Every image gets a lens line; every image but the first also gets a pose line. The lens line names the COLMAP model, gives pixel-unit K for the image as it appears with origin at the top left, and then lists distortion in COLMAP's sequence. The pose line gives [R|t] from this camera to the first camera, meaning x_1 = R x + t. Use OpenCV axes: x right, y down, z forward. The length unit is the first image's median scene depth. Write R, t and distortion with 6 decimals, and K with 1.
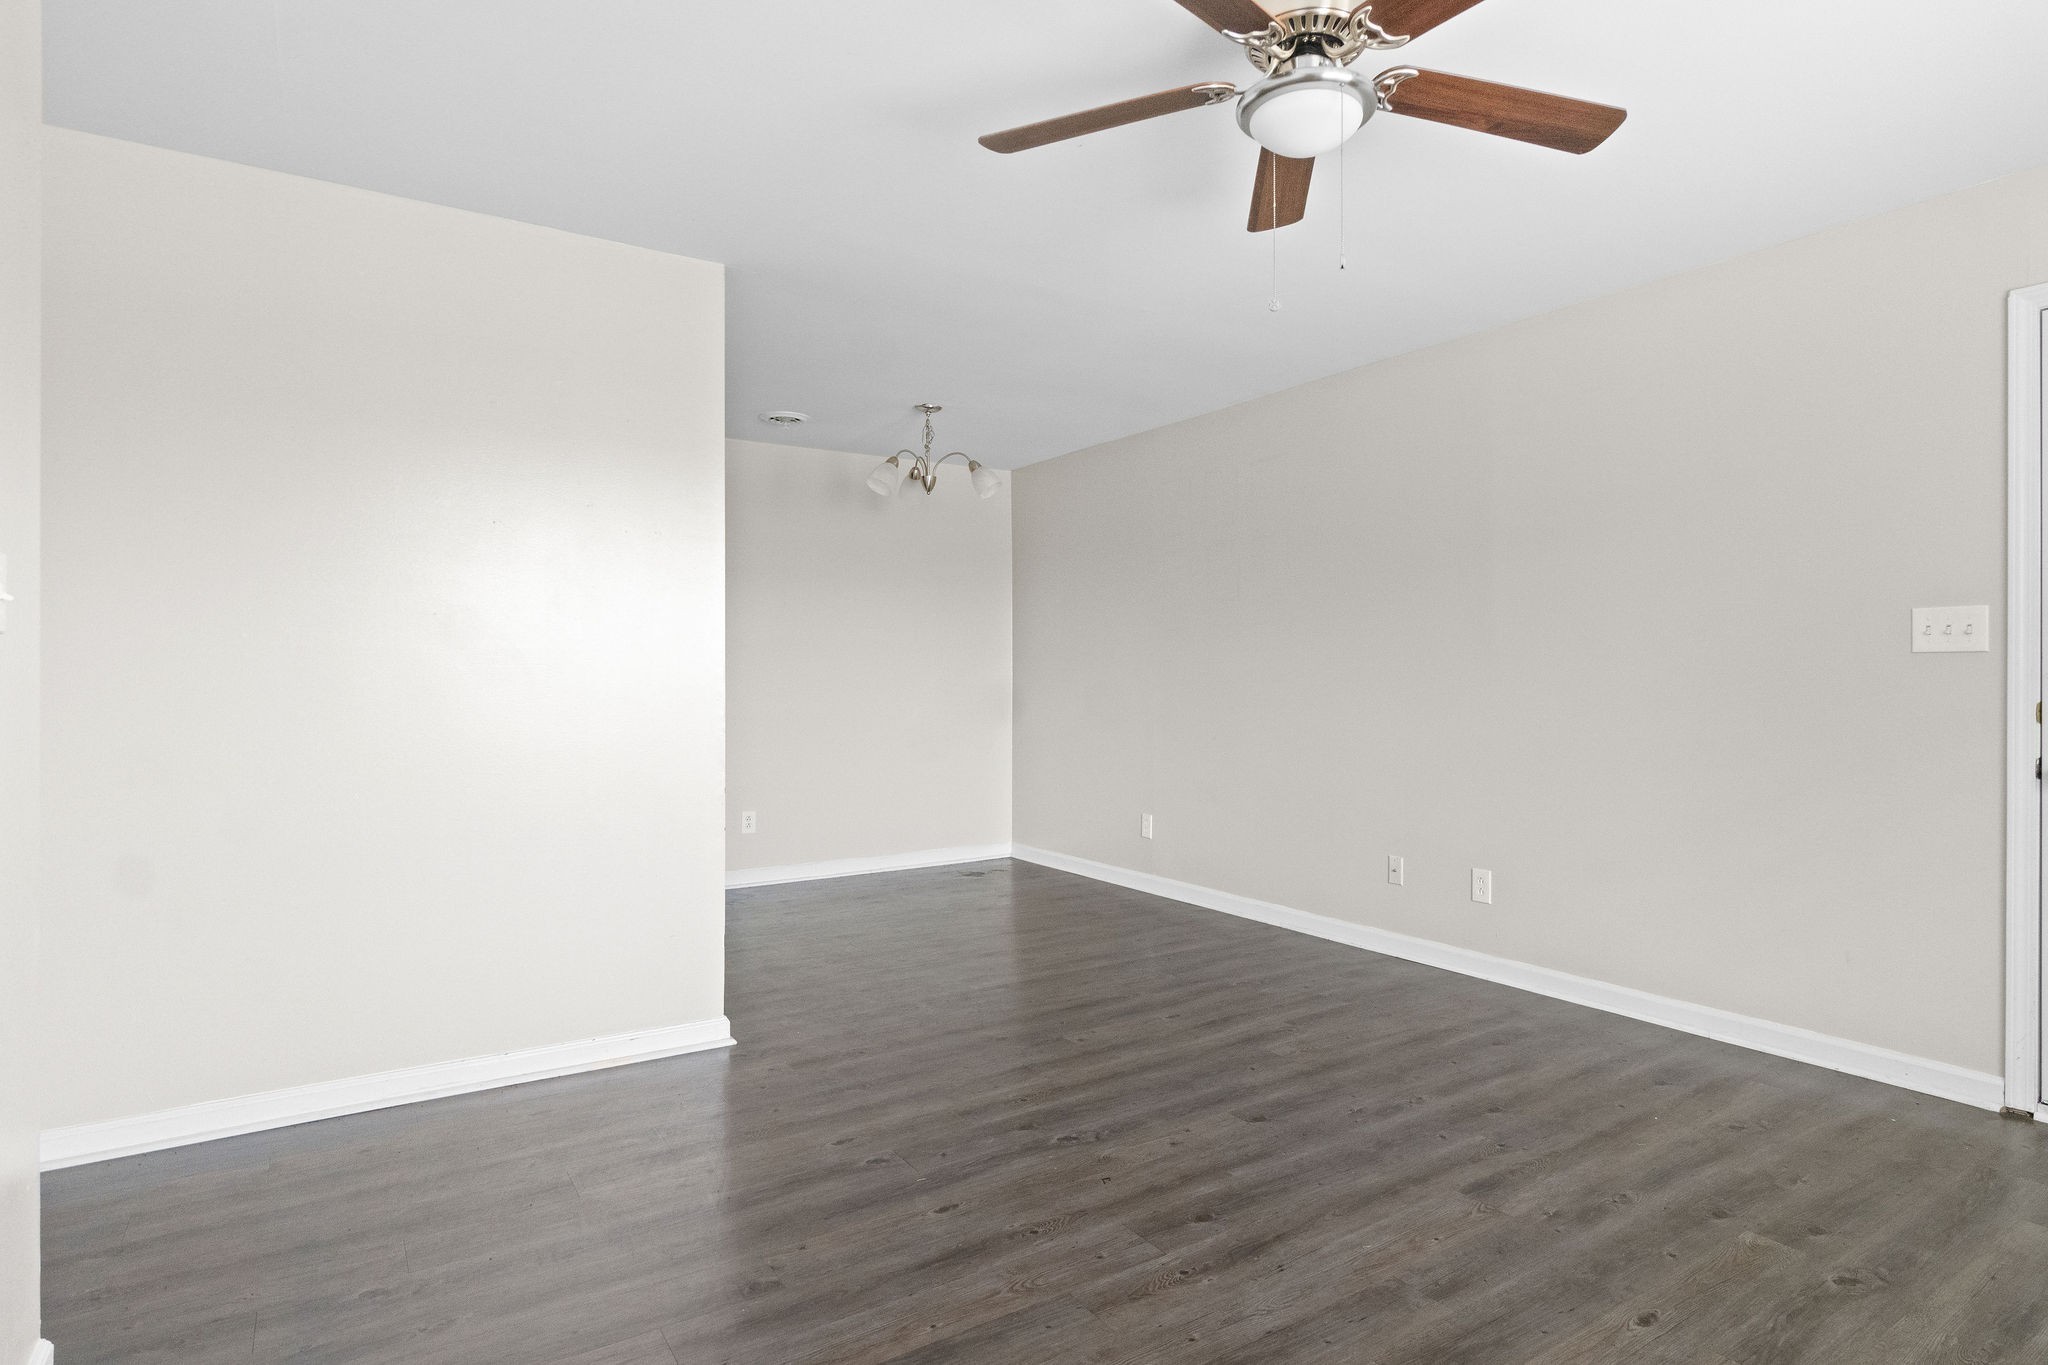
lens RADIAL K [[1090.6, 0, 1113.4], [0, 1090.6, 694.8], [0, 0, 1]] dist [0.006670, 0.000020]
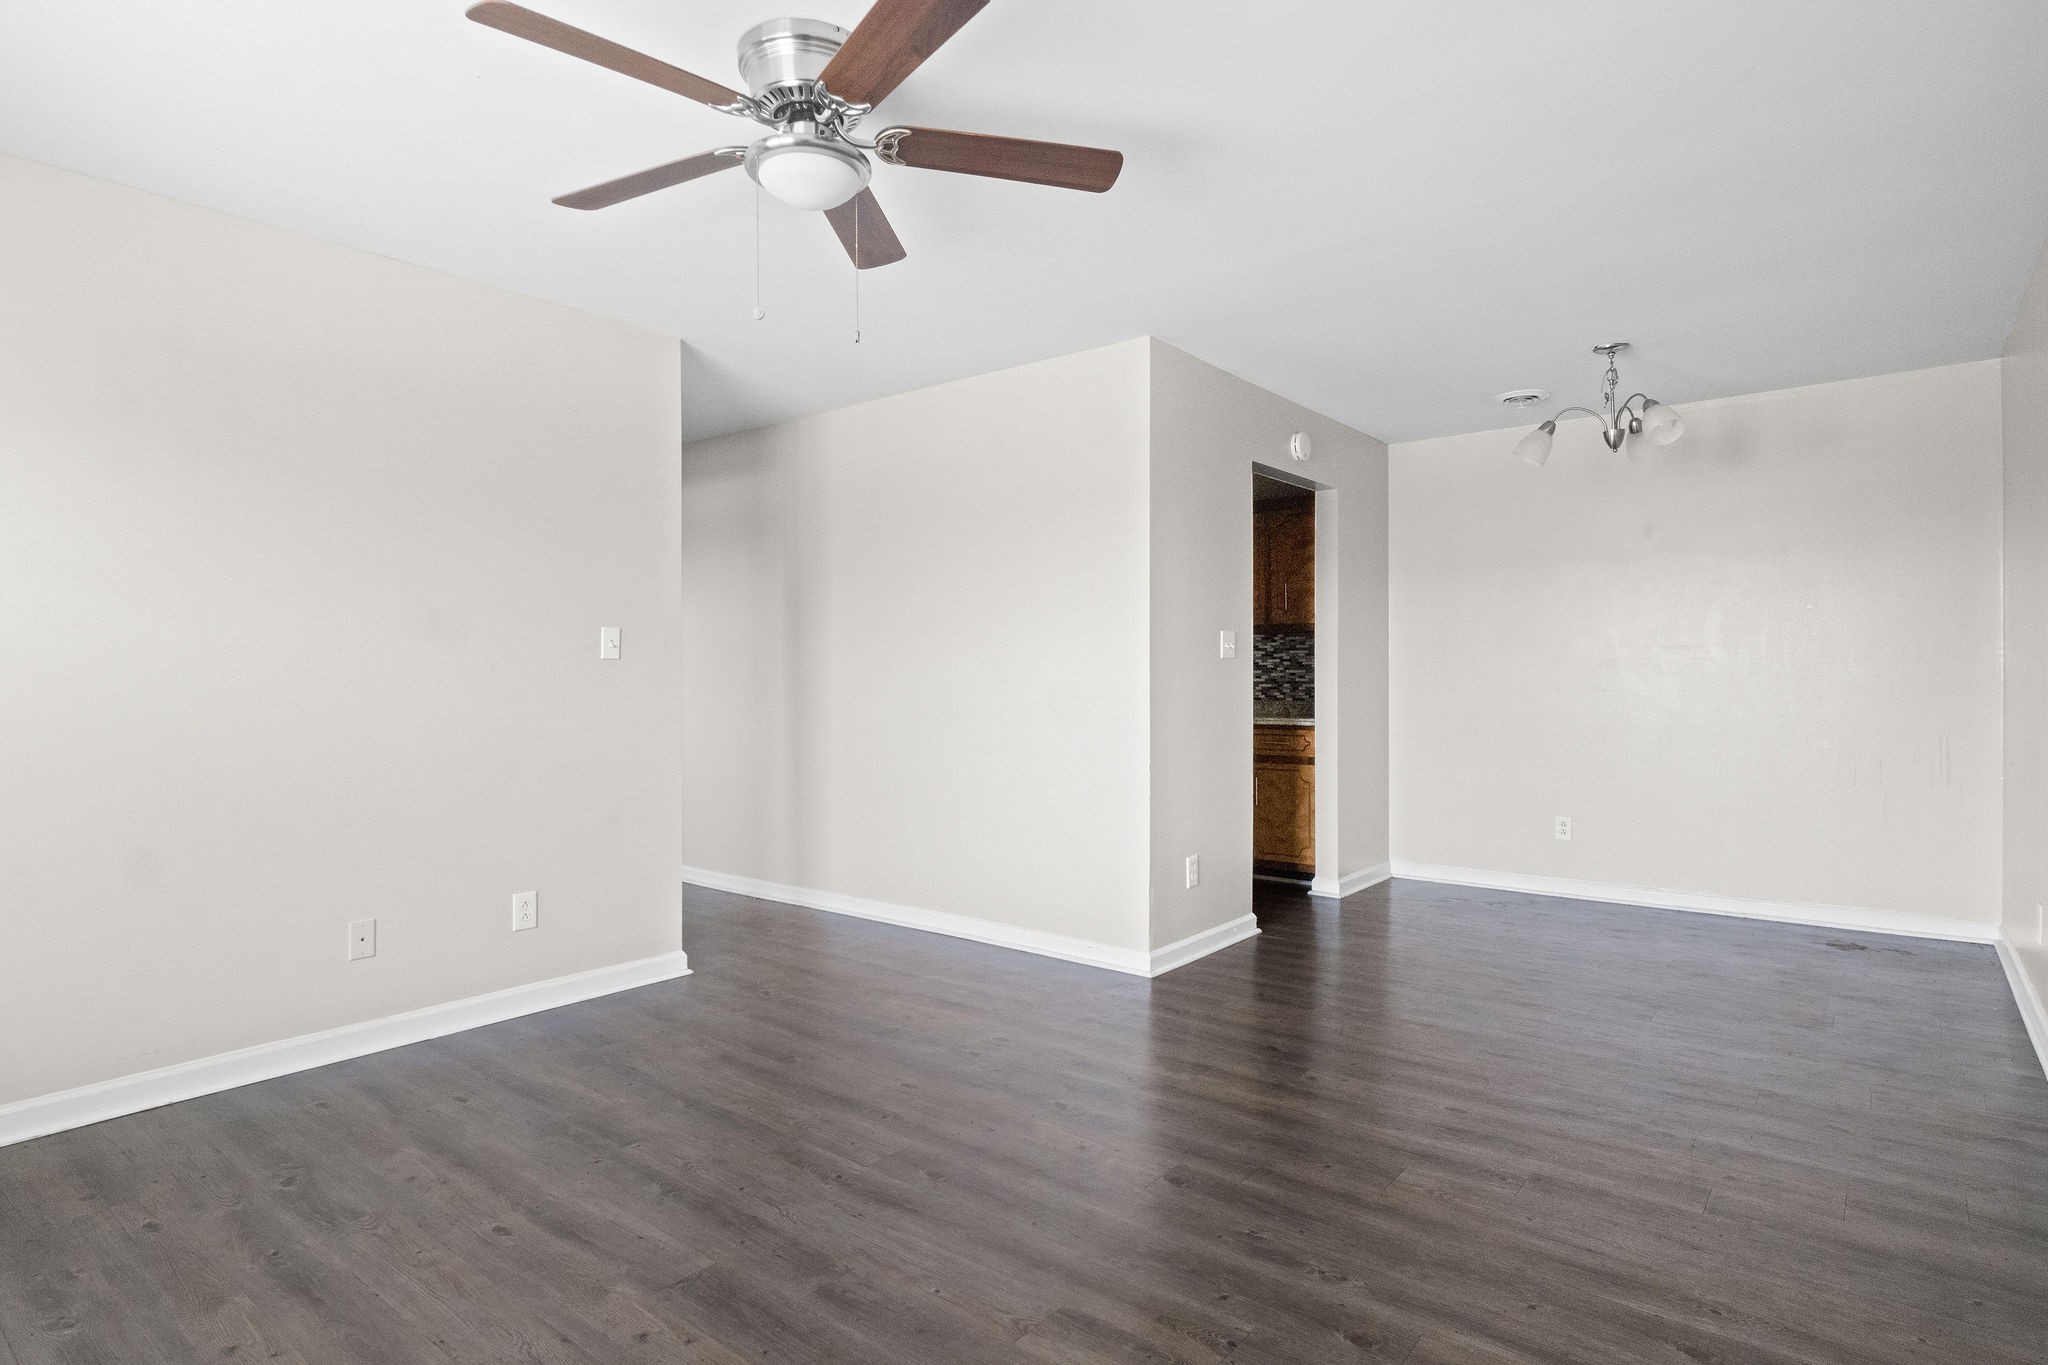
lens RADIAL K [[1090.6, 0, 1022.5], [0, 1090.6, 678.0], [0, 0, 1]] dist [0.006670, 0.000020]
pose [[0.280668, 0.001937, -0.959803, 0.869844], [-0.012149, 0.999925, -0.001535, -0.009202], [0.959728, 0.012092, 0.280670, 0.589605]]
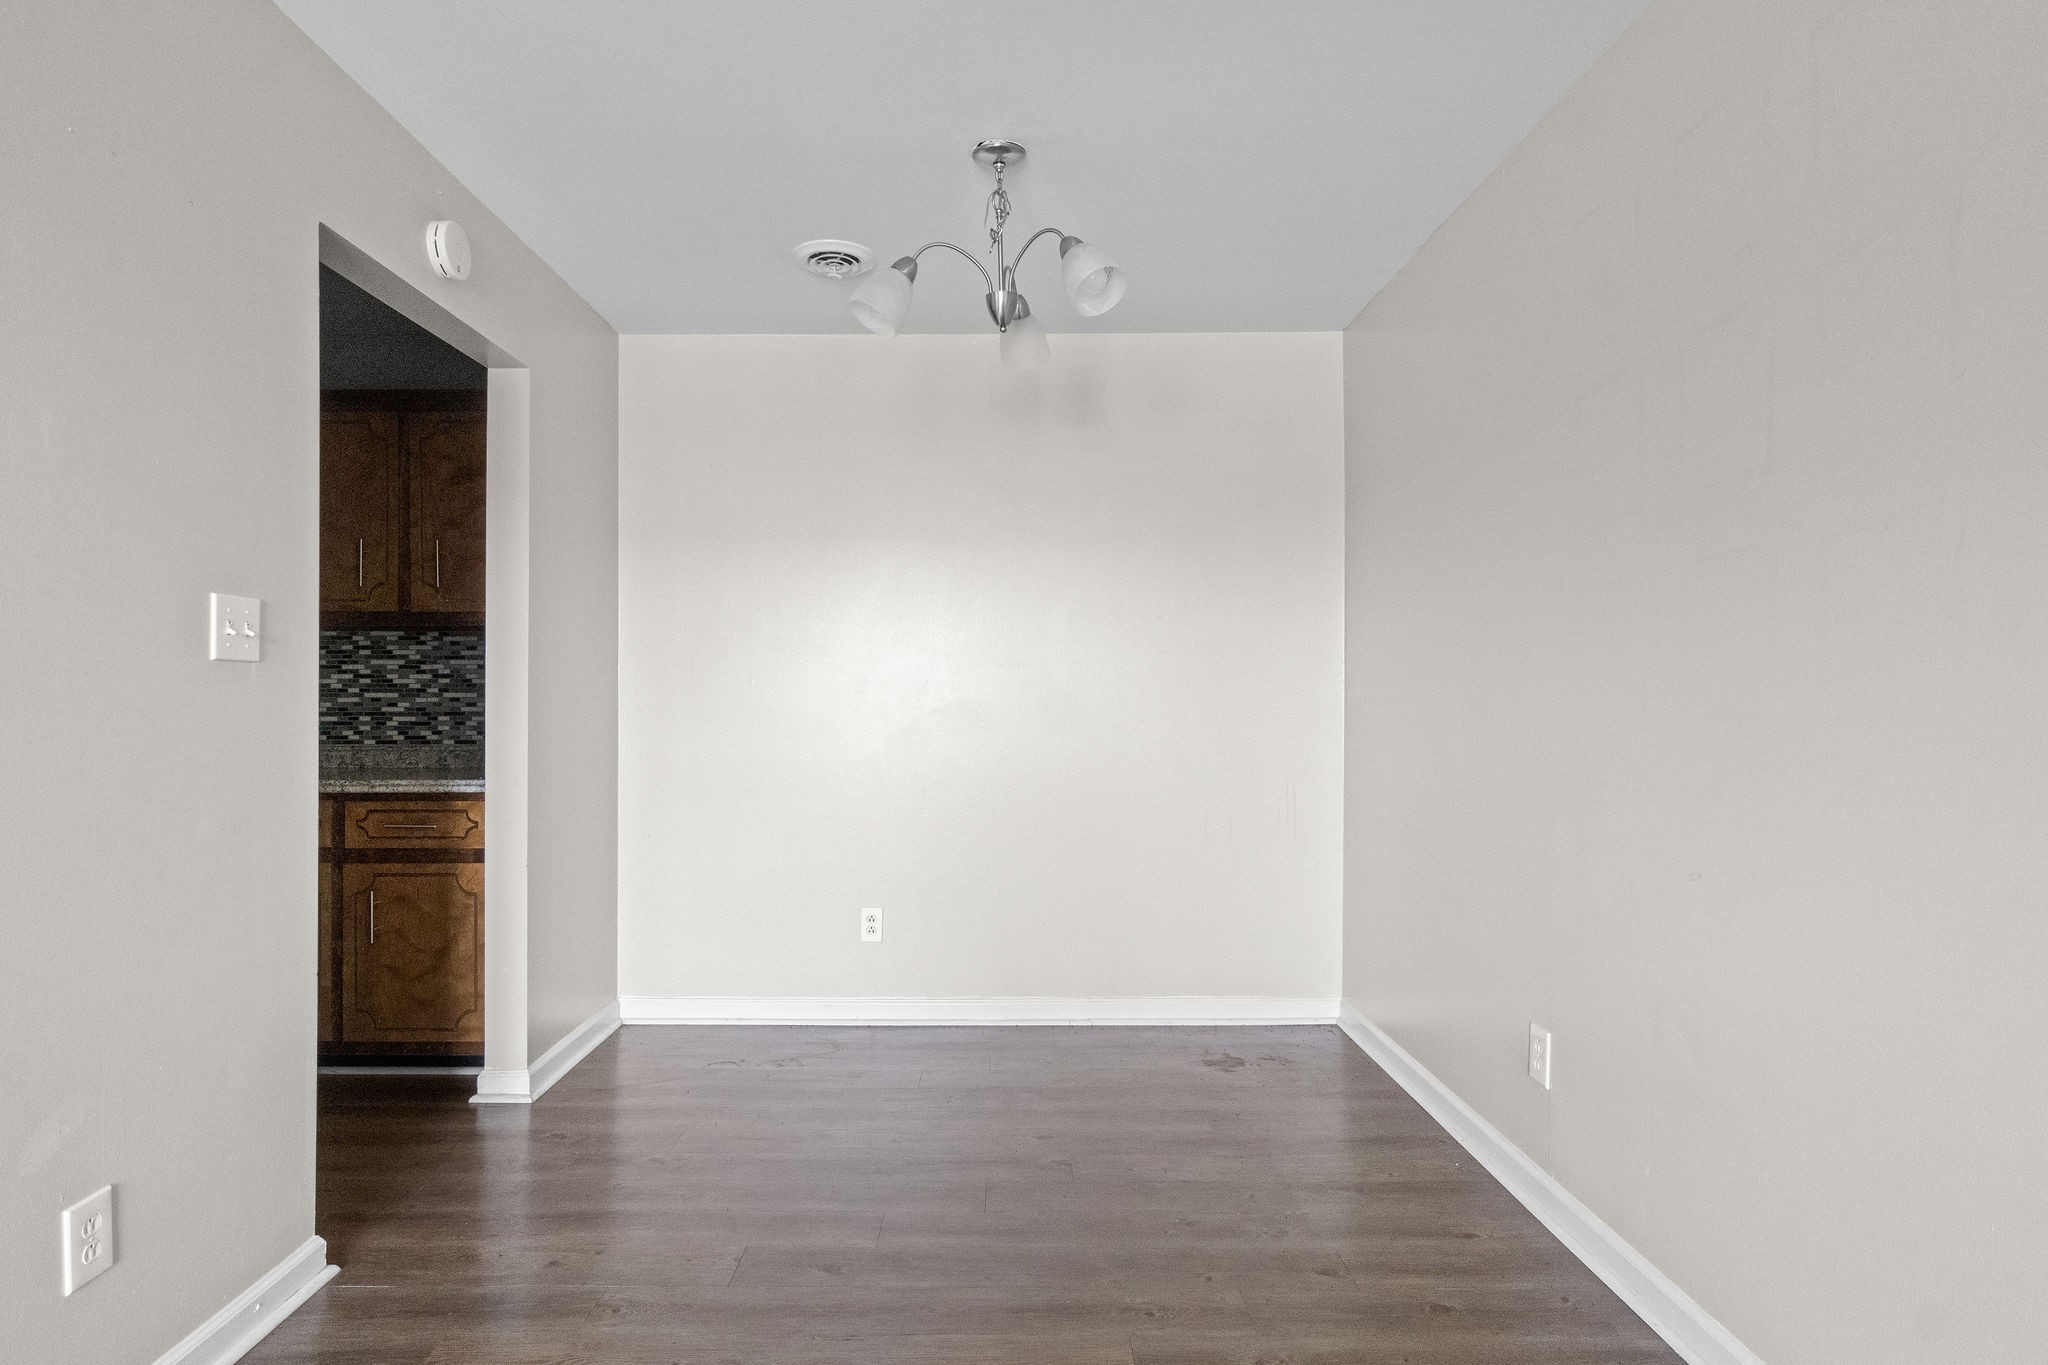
lens RADIAL K [[1090.6, 0, 1000.8], [0, 1090.6, 703.9], [0, 0, 1]] dist [0.006670, 0.000020]
pose [[0.816015, 0.003759, -0.578018, 0.201441], [-0.011080, 0.999897, -0.009140, -0.017165], [0.577924, 0.013862, 0.815973, 1.040624]]
